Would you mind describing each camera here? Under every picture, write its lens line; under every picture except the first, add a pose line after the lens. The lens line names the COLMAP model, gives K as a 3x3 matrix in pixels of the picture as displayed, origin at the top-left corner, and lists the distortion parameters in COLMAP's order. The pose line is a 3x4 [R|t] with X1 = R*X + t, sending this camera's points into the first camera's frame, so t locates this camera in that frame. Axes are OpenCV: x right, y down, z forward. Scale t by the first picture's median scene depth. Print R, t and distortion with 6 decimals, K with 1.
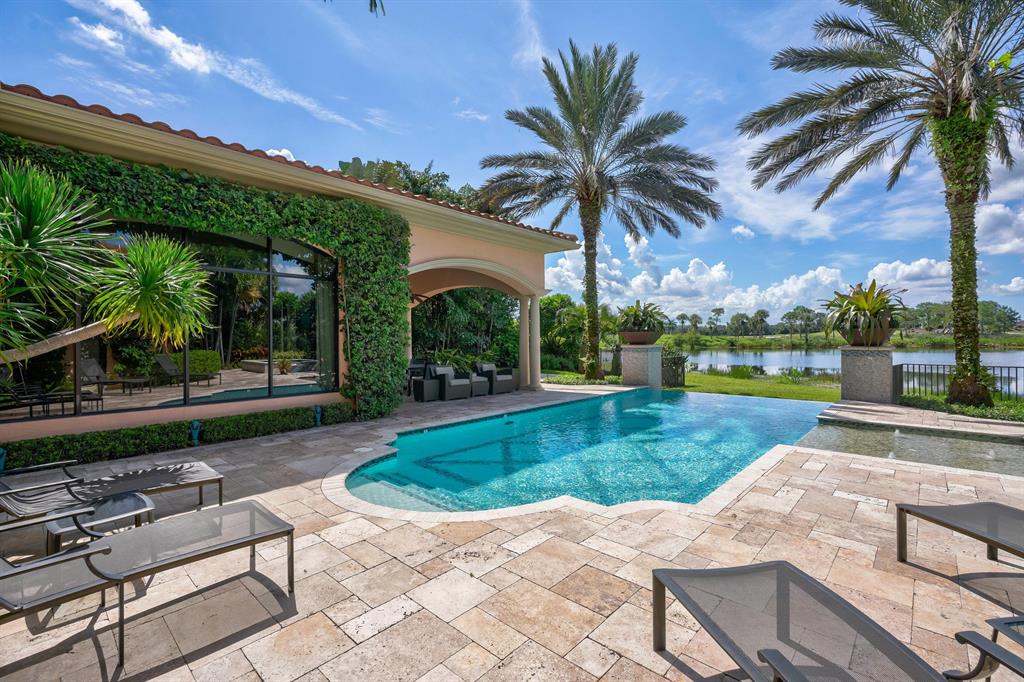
lens RADIAL K [[457.0, 0, 510.2], [0, 457.0, 337.3], [0, 0, 1]] dist [-0.010097, 0.002837]
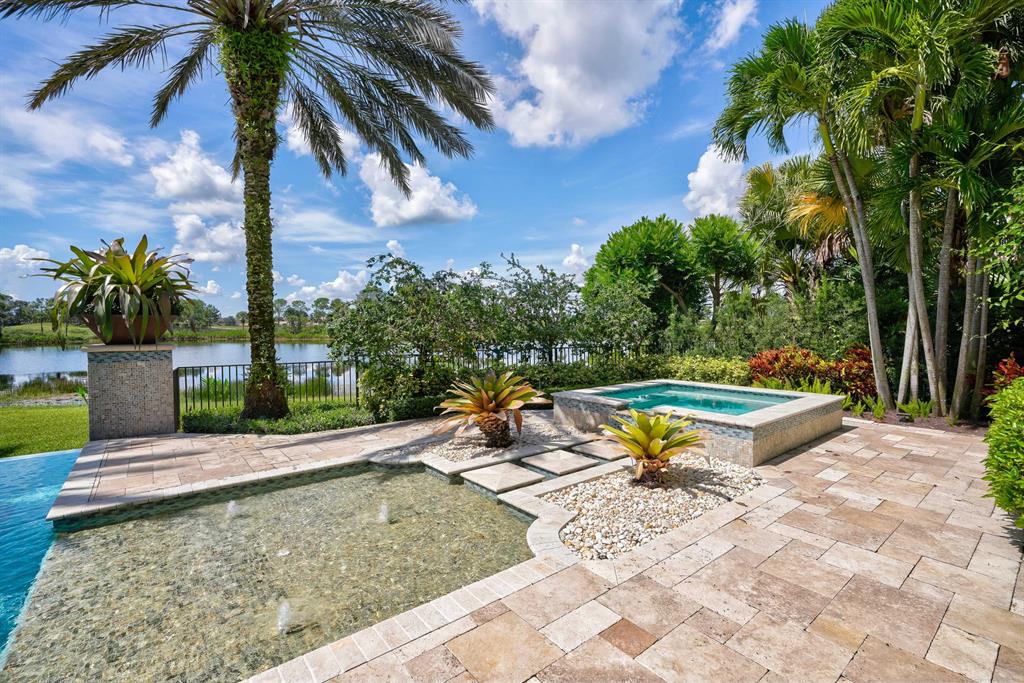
lens RADIAL K [[457.0, 0, 511.8], [0, 457.0, 335.6], [0, 0, 1]] dist [-0.010097, 0.002837]
pose [[0.147555, -0.012632, 0.988973, 0.225539], [0.003050, 0.999919, 0.012317, 0.001858], [-0.989049, 0.001199, 0.147582, 0.357591]]
